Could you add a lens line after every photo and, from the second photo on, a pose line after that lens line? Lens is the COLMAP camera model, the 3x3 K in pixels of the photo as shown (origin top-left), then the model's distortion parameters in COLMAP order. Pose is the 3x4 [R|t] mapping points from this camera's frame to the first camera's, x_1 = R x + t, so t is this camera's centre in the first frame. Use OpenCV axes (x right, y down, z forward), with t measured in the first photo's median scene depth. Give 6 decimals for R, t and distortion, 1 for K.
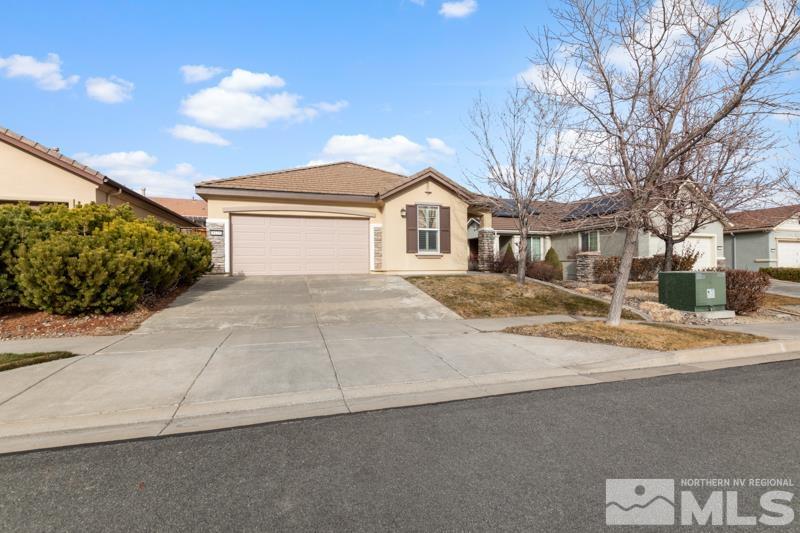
lens RADIAL K [[351.8, 0, 400.0], [0, 351.8, 266.5], [0, 0, 1]] dist [-0.003359, -0.000772]
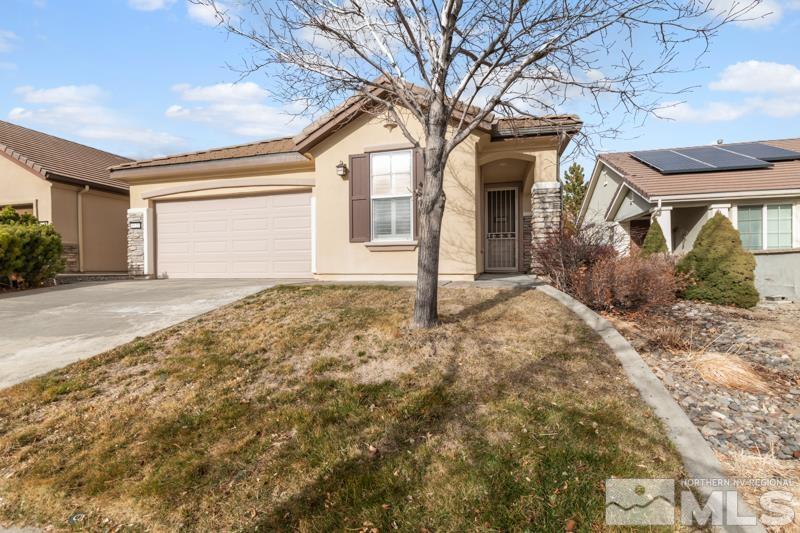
lens RADIAL K [[351.8, 0, 400.0], [0, 351.8, 266.5], [0, 0, 1]] dist [-0.003359, -0.000772]
pose [[0.832234, -0.000393, -0.554424, 0.396897], [-0.001653, 0.999994, -0.003190, 0.001574], [0.554422, 0.003571, 0.832228, 0.593203]]
